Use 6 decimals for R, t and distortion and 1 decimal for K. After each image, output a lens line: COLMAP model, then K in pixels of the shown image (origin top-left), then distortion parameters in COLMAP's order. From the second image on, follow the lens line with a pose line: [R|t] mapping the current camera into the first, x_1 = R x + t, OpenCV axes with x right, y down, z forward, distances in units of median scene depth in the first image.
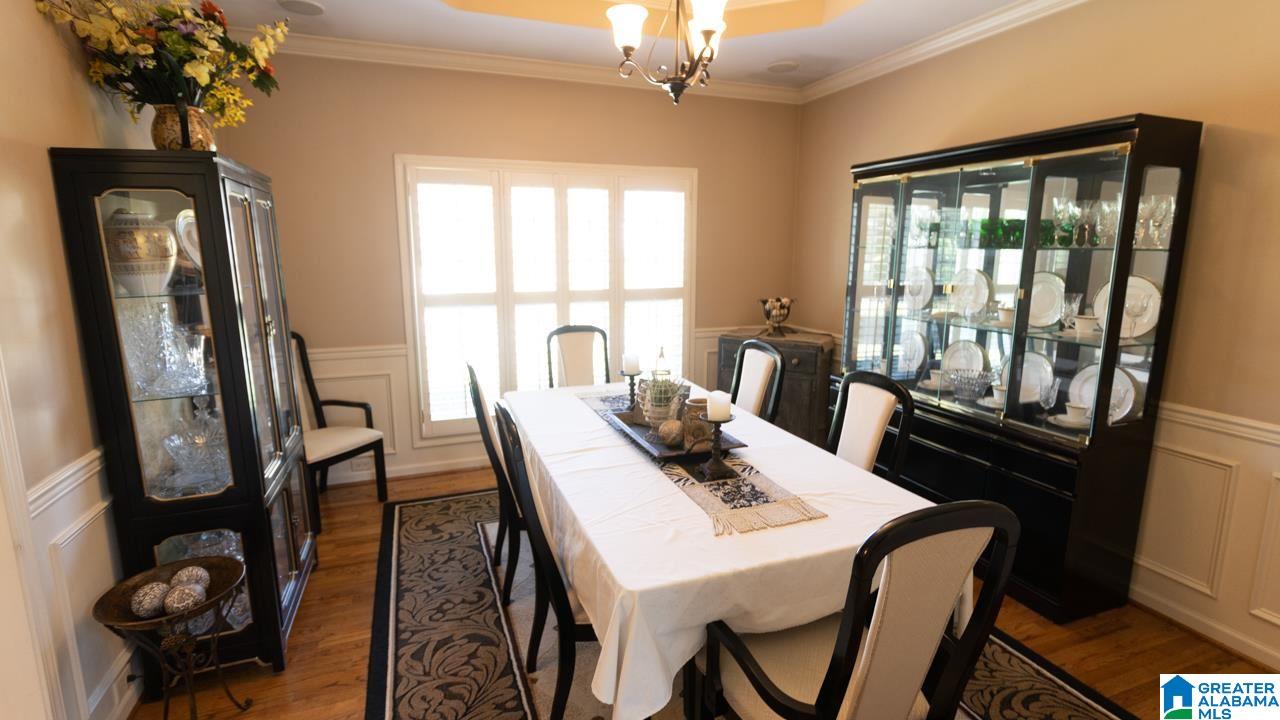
lens RADIAL K [[607.8, 0, 640.7], [0, 607.8, 356.4], [0, 0, 1]] dist [-0.002036, 0.000986]
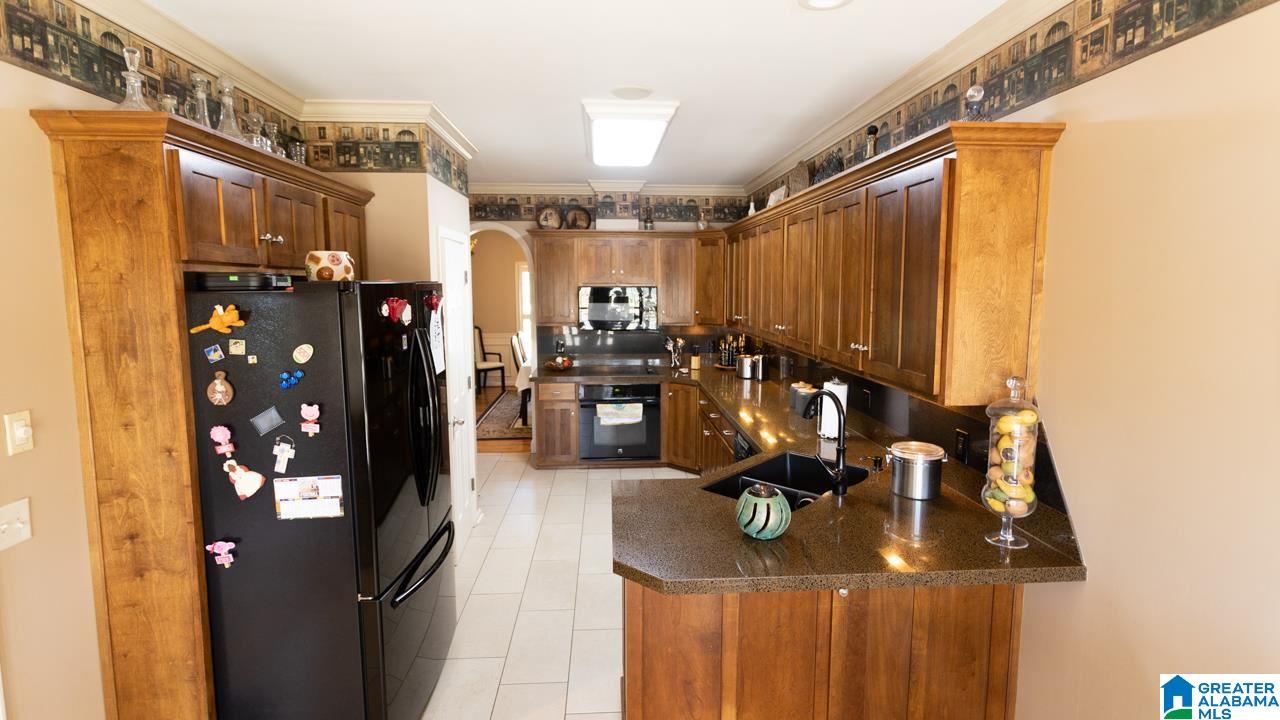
lens RADIAL K [[607.8, 0, 642.0], [0, 607.8, 354.4], [0, 0, 1]] dist [-0.002036, 0.000986]
pose [[0.957931, 0.022482, -0.286118, 1.680187], [-0.039754, 0.997711, -0.054698, 0.371077], [0.284234, 0.063771, 0.956632, -2.547324]]
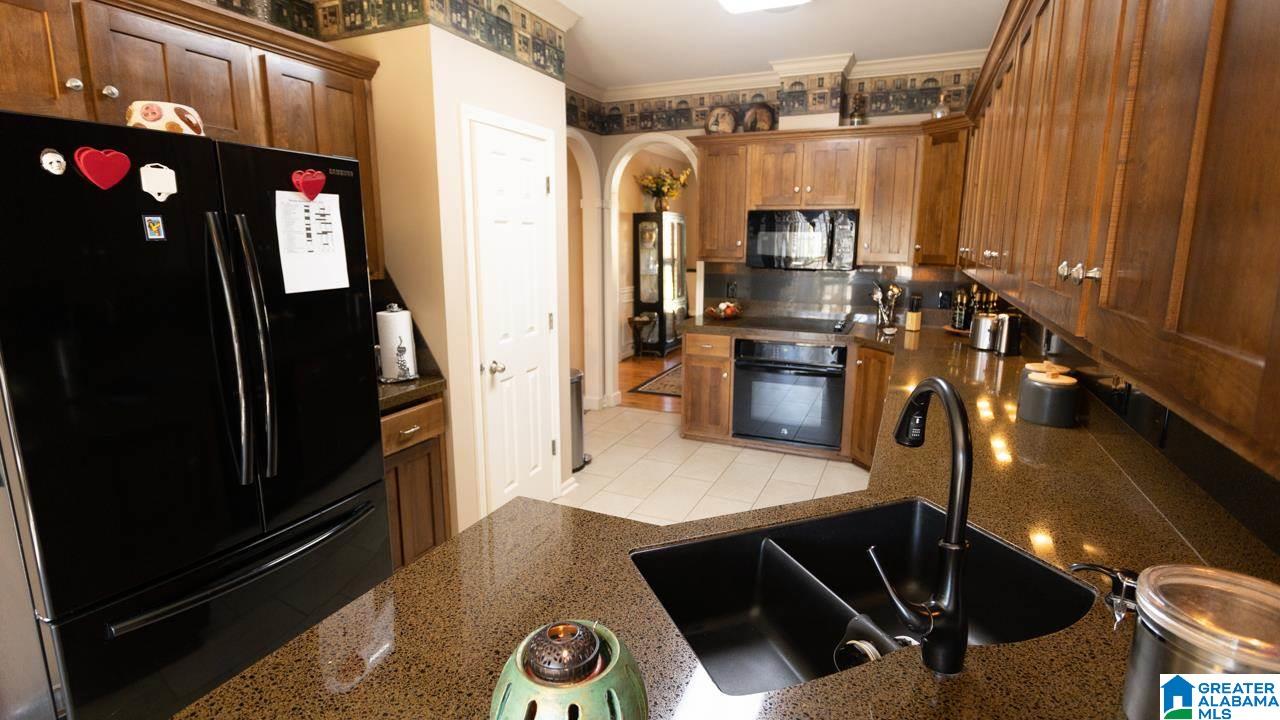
lens RADIAL K [[607.8, 0, 640.6], [0, 607.8, 353.9], [0, 0, 1]] dist [-0.002036, 0.000986]
pose [[0.720771, 0.124801, -0.681846, 1.826906], [-0.118985, 0.991334, 0.055671, 0.343865], [0.682885, 0.041004, 0.729374, -1.773595]]
